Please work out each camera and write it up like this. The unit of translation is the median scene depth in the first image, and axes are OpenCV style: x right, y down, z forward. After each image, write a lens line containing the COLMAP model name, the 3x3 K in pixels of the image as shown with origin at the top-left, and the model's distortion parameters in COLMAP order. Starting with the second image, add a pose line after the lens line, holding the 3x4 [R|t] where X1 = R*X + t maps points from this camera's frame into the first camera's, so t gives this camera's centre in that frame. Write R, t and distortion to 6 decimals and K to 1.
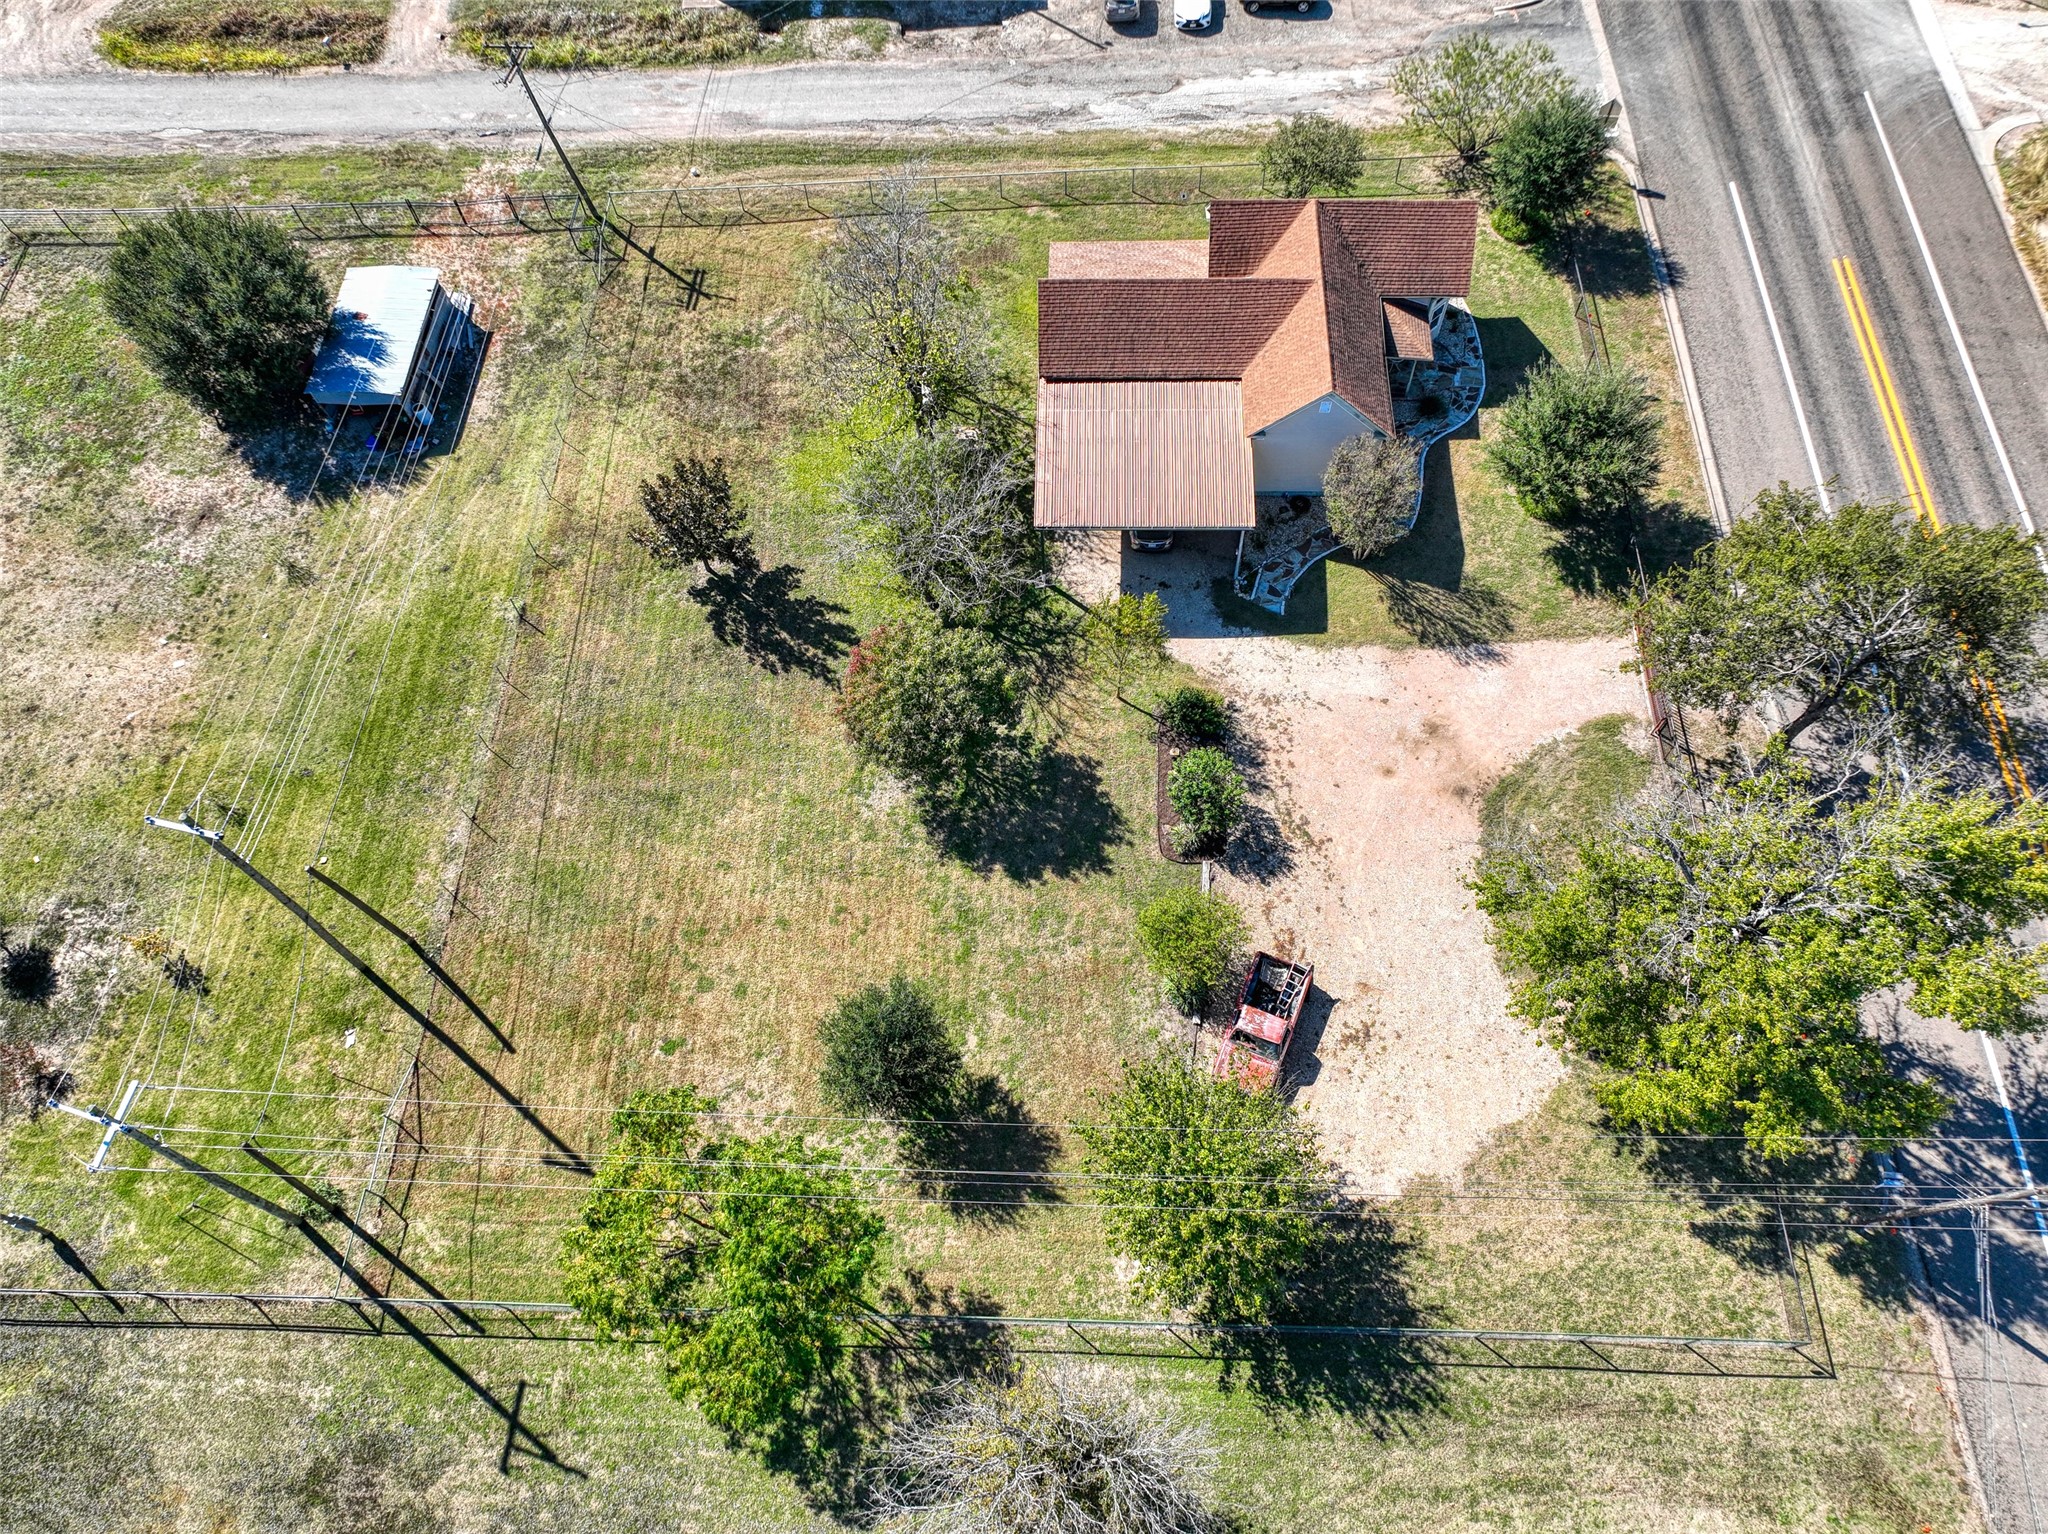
lens RADIAL K [[1435.8, 0, 1024.0], [0, 1435.8, 767.0], [0, 0, 1]] dist [0.018838, 0.004906]
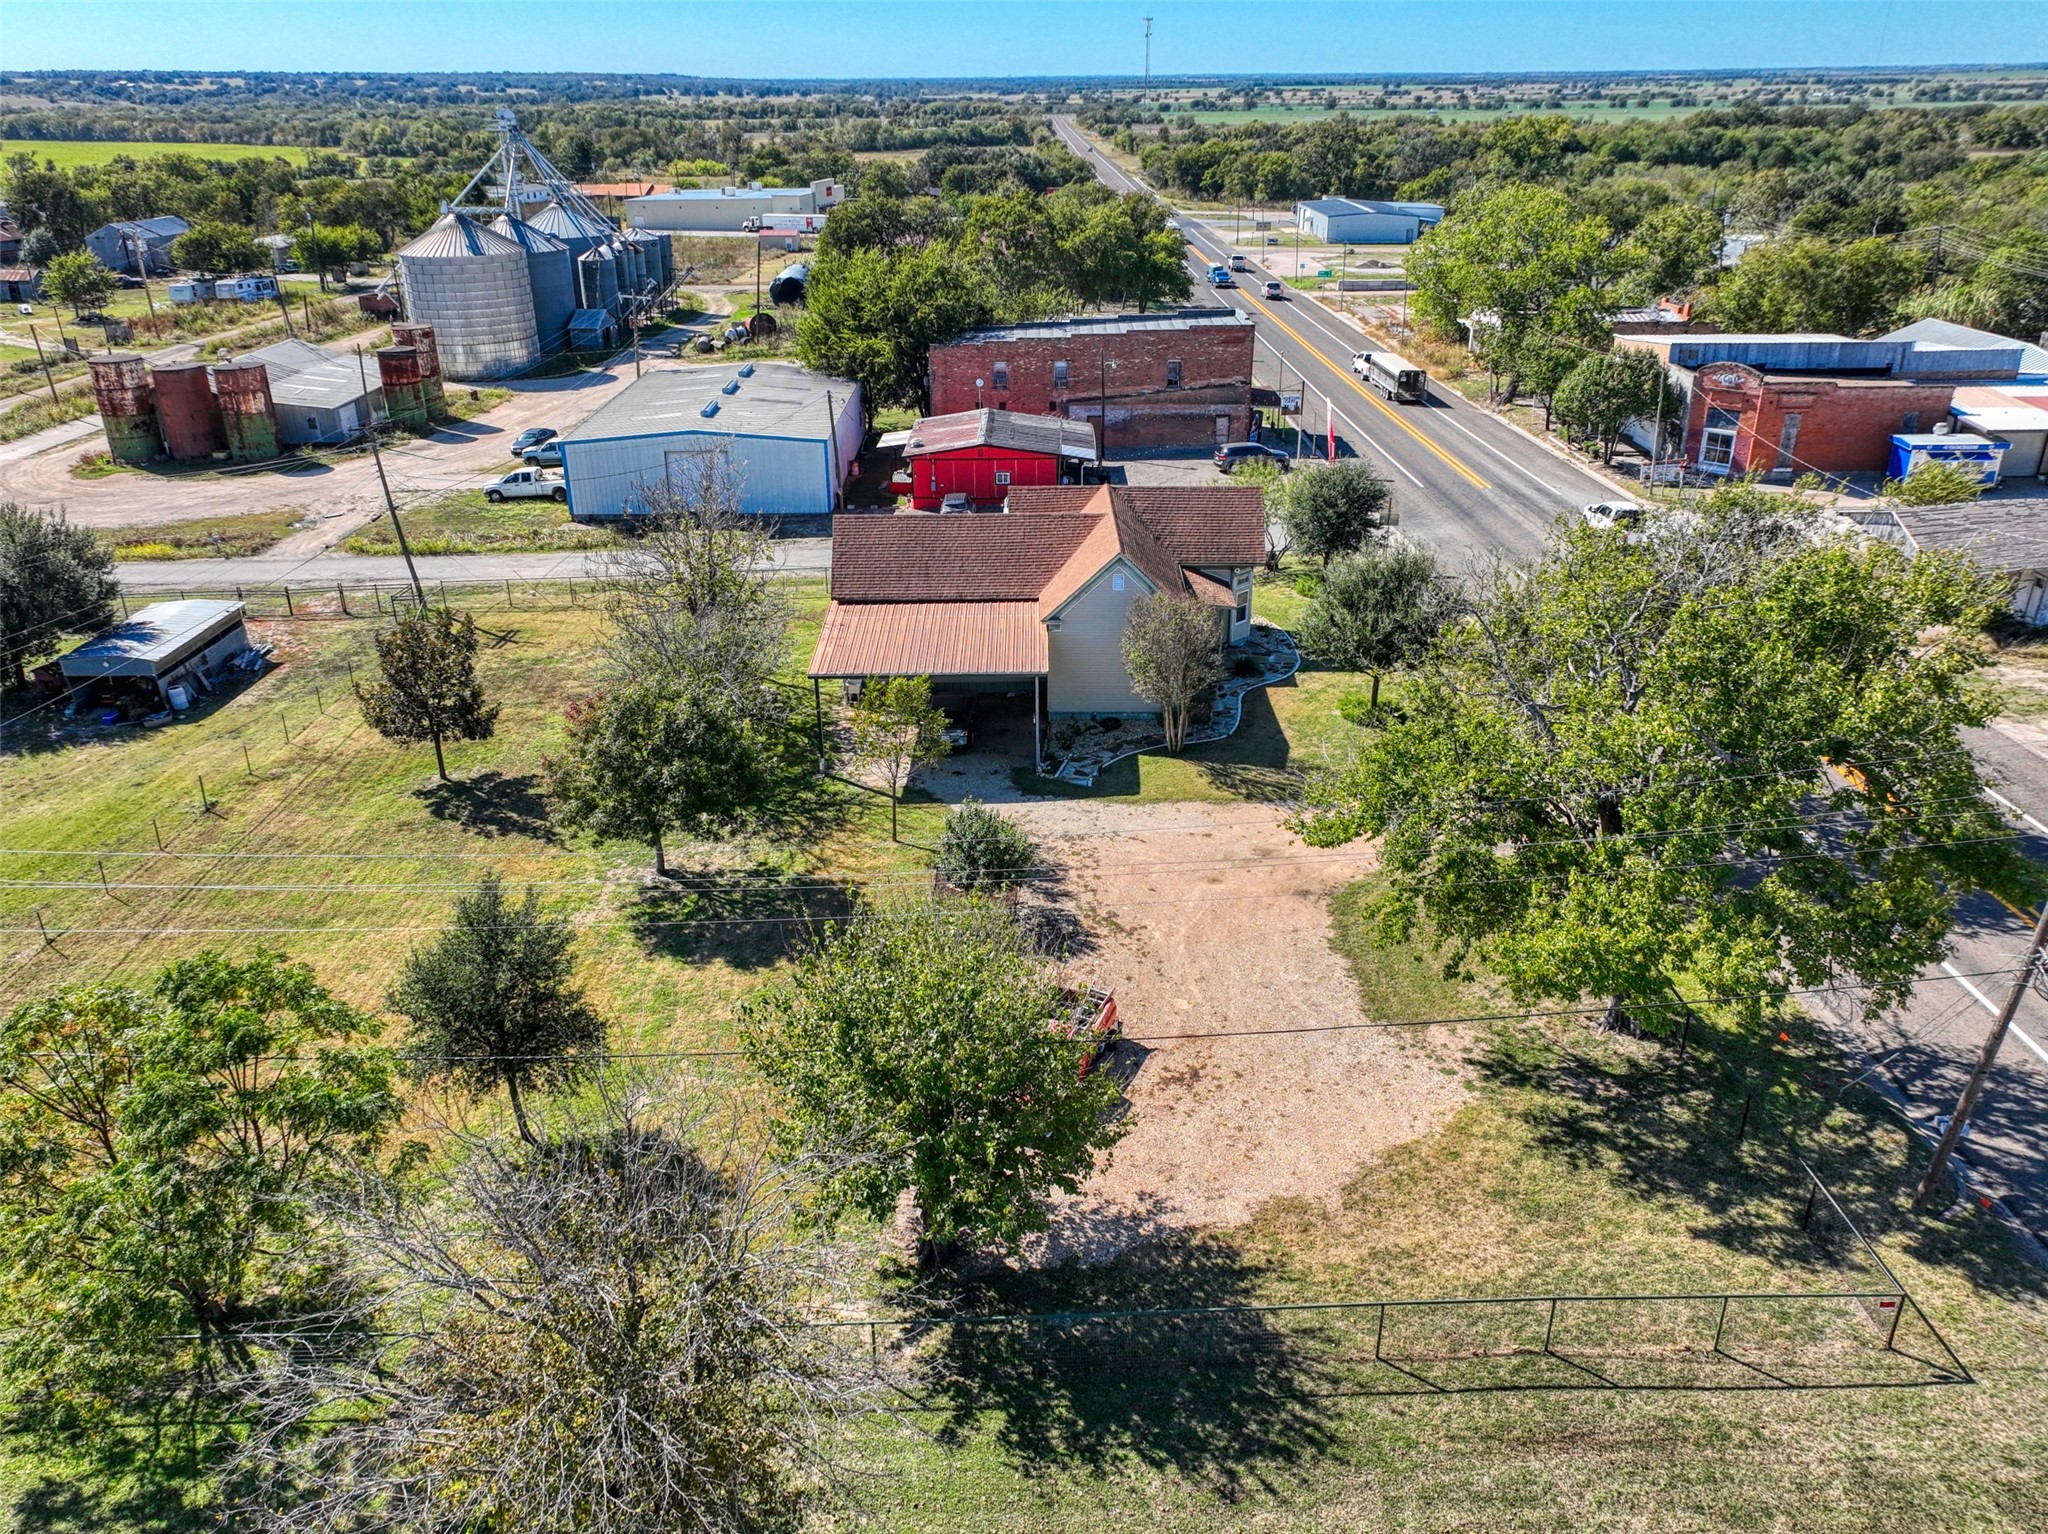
lens RADIAL K [[1511.0, 0, 1024.0], [0, 1511.0, 767.0], [0, 0, 1]] dist [0.020041, -0.005486]
pose [[0.999363, 0.010610, 0.034069, 0.126025], [0.012980, 0.781263, -0.624068, 0.534398], [-0.033239, 0.624112, 0.780627, 0.318862]]
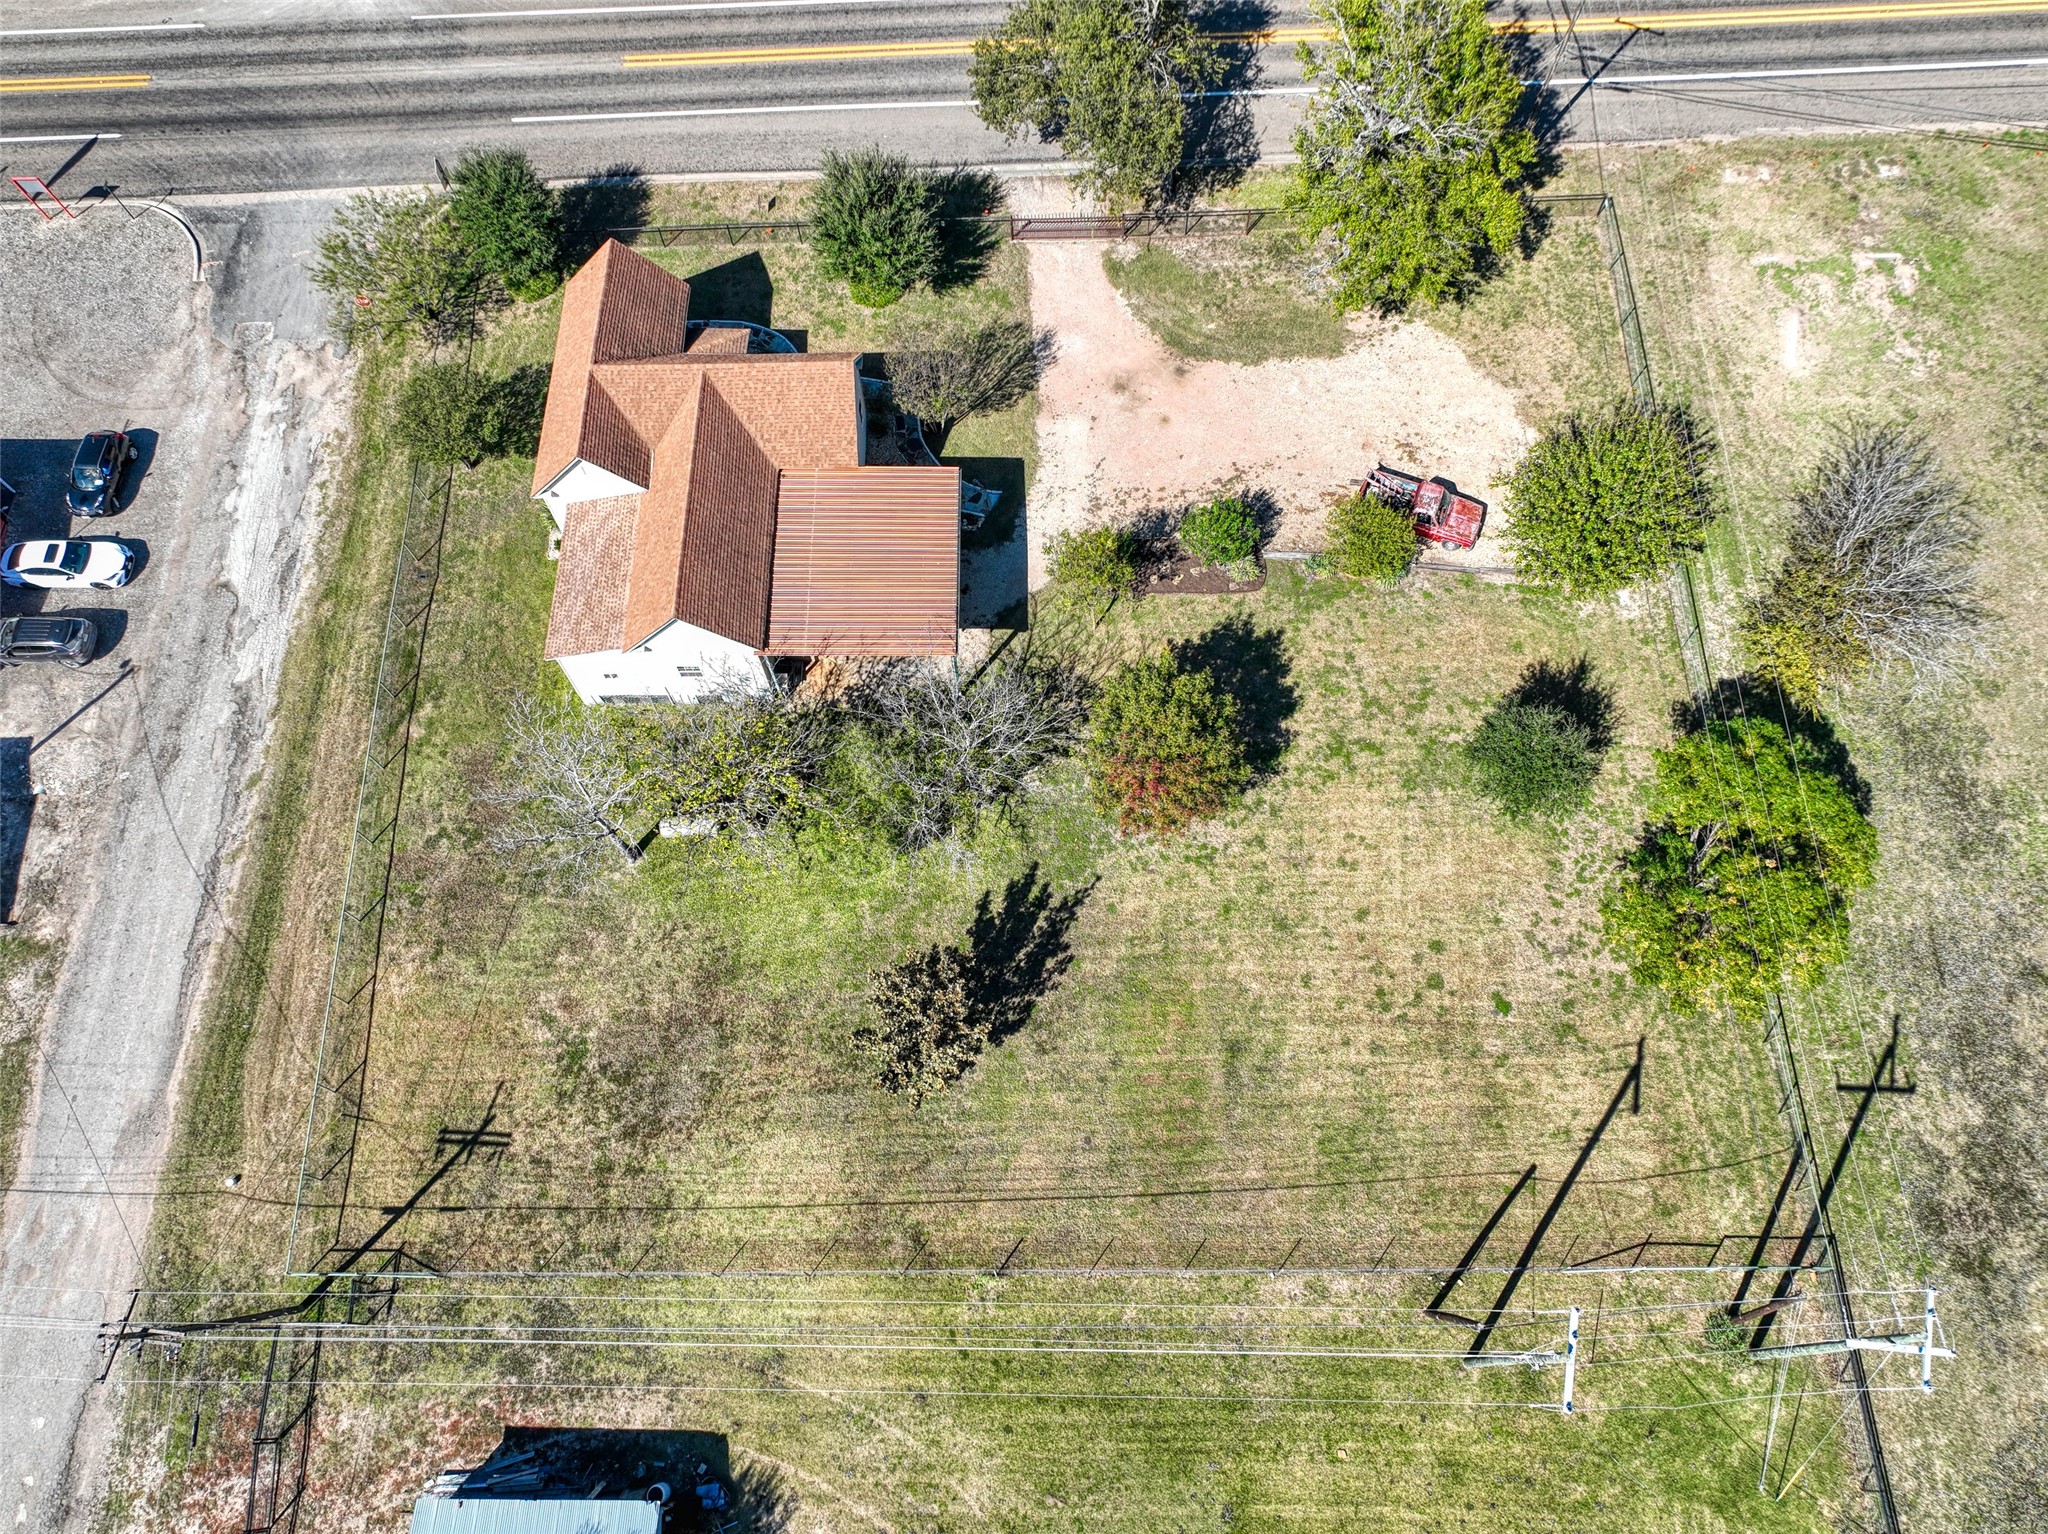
lens RADIAL K [[1435.8, 0, 1024.0], [0, 1435.8, 767.0], [0, 0, 1]] dist [0.018838, 0.004906]
pose [[-0.033092, -0.895903, 0.443015, -0.546587], [0.898558, 0.167409, 0.405669, -0.565445], [-0.437605, 0.411499, 0.799481, 0.268396]]
